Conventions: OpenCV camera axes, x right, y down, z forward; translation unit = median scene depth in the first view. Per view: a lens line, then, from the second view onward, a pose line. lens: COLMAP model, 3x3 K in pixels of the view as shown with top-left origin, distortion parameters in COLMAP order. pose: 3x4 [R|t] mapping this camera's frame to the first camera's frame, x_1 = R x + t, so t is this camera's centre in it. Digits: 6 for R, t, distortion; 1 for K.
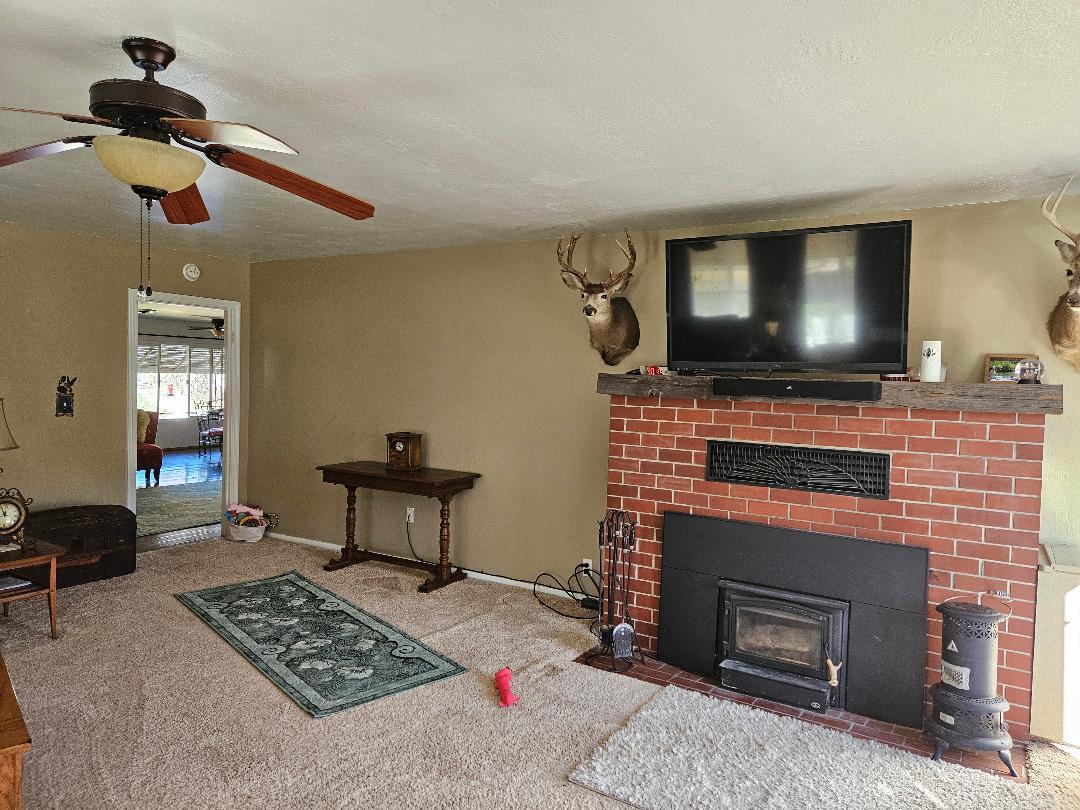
lens RADIAL K [[744.6, 0, 540.0], [0, 744.6, 405.0], [0, 0, 1]] dist [0.000101, -0.000109]
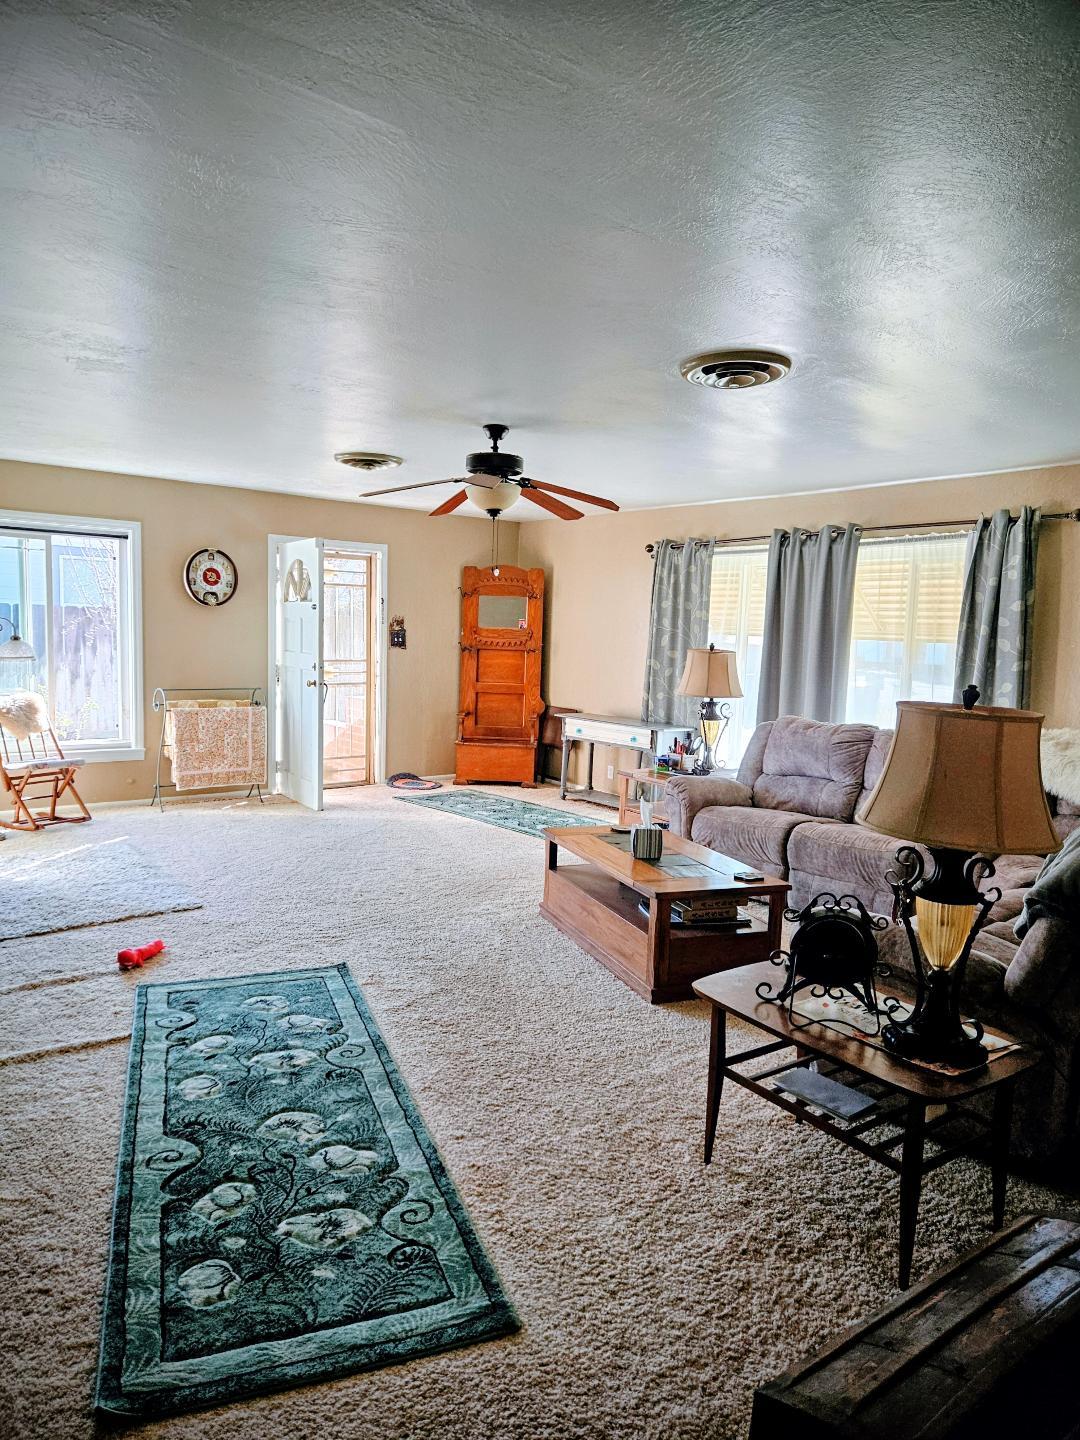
lens RADIAL K [[992.8, 0, 540.0], [0, 992.8, 720.0], [0, 0, 1]] dist [0.000101, -0.000109]
pose [[-0.939998, -0.092488, 0.328404, -0.761860], [-0.046773, 0.988401, 0.144483, -0.085906], [-0.337958, 0.120453, -0.933422, 1.689627]]
